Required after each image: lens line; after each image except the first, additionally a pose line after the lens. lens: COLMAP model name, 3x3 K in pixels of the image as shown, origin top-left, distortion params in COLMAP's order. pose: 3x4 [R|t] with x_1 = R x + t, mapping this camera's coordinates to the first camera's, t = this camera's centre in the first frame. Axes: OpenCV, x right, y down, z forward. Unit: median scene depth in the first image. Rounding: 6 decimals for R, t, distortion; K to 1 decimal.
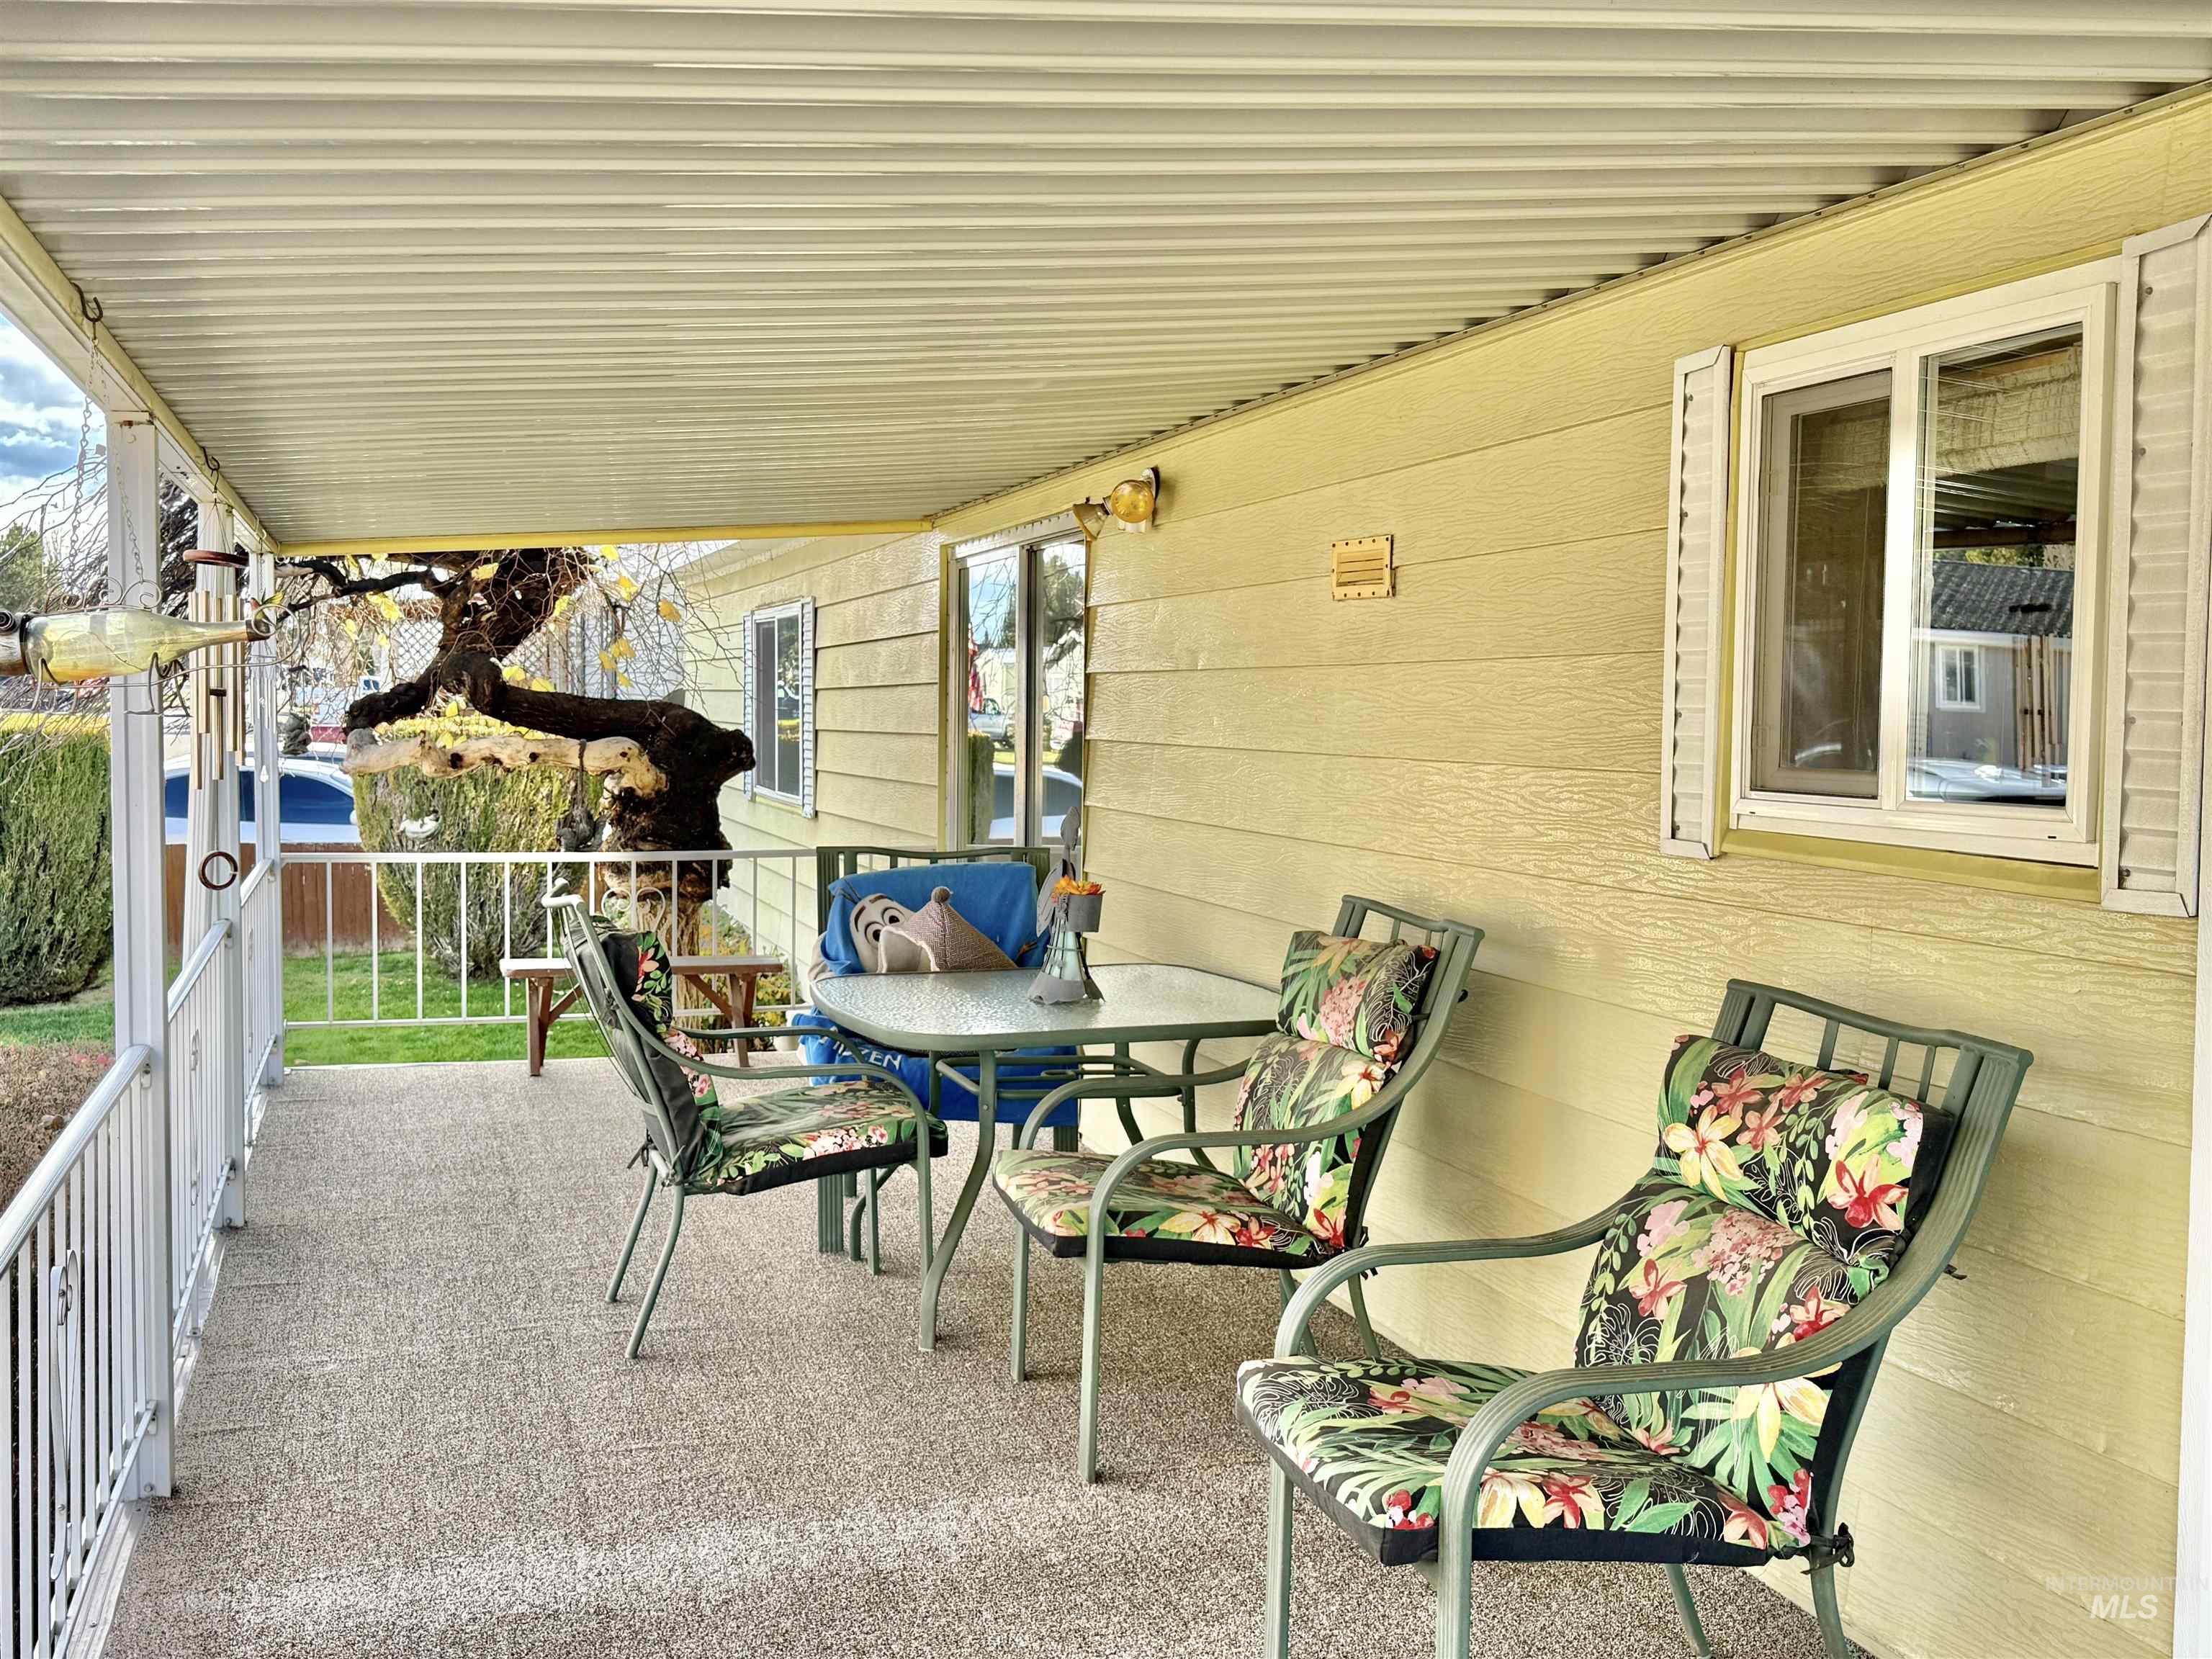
lens RADIAL K [[2216.0, 0, 1102.6], [0, 2216.0, 833.8], [0, 0, 1]] dist [0.088945, 0.000000]
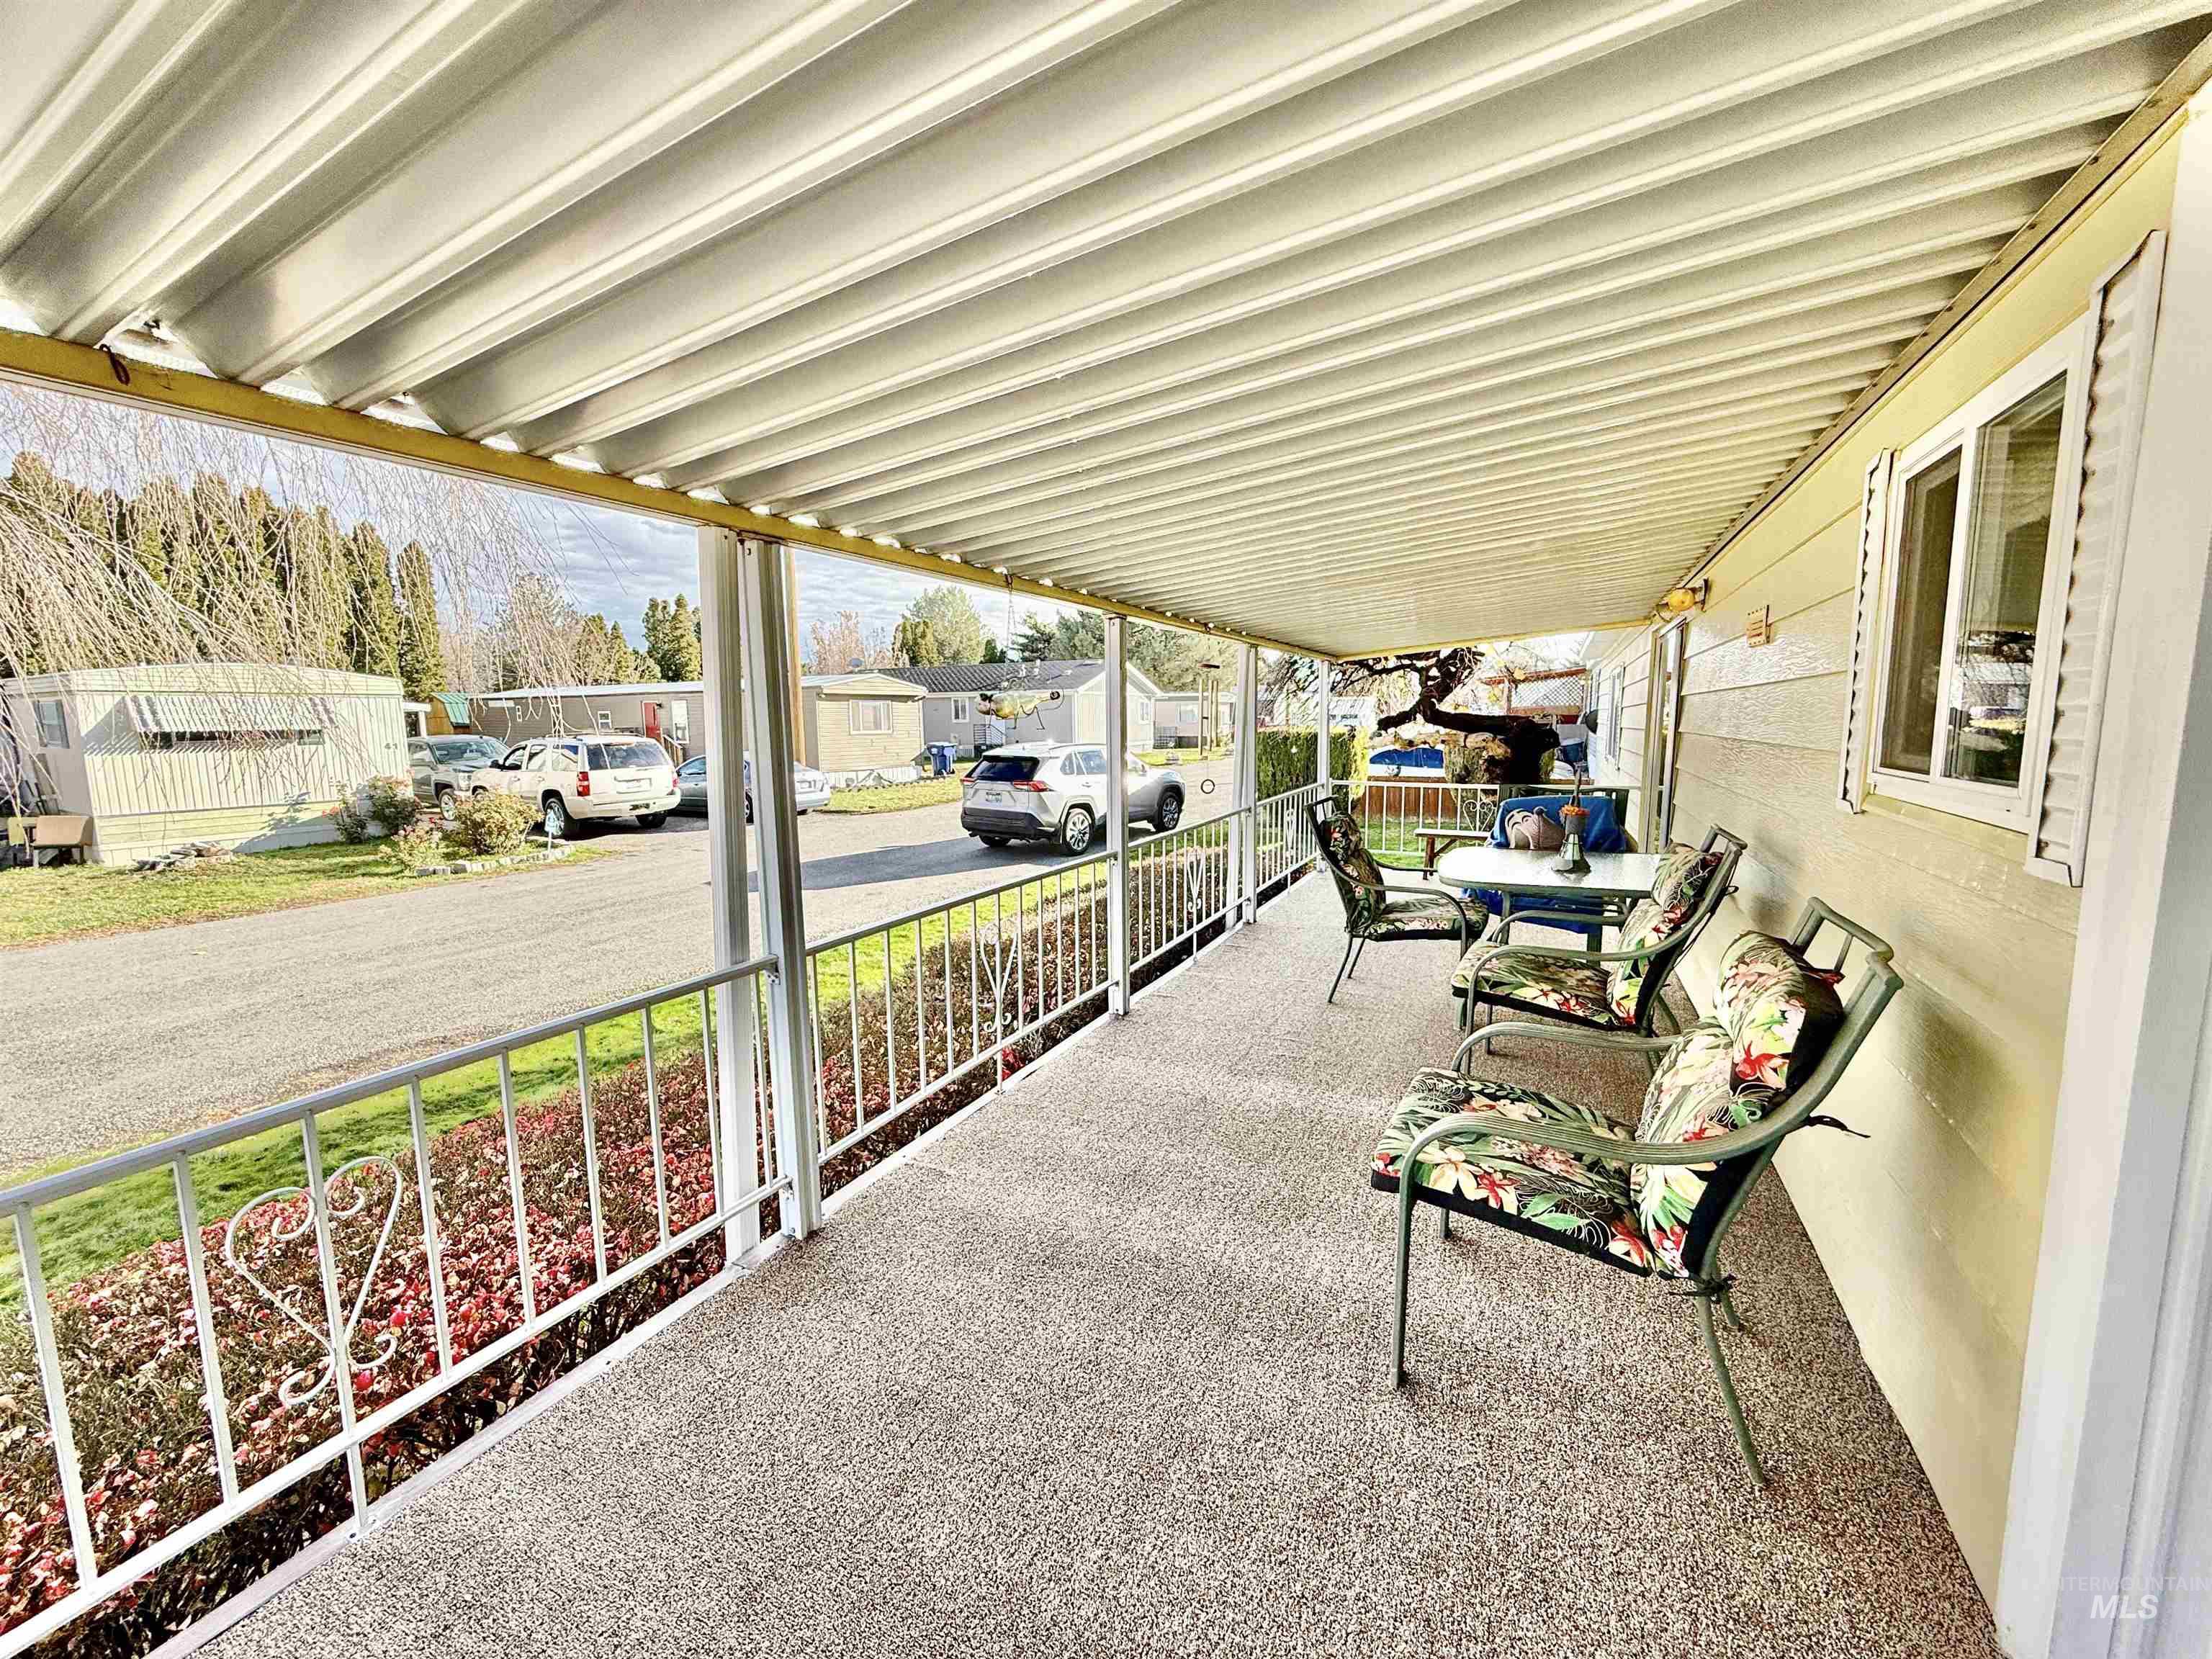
lens RADIAL K [[882.8, 0, 1104.4], [0, 882.8, 823.4], [0, 0, 1]] dist [-0.000257, 0.000059]
pose [[0.705350, 0.064371, -0.705930, 0.338076], [-0.022699, 0.997409, 0.068270, -0.010821], [0.708495, -0.032131, 0.704984, 0.254566]]
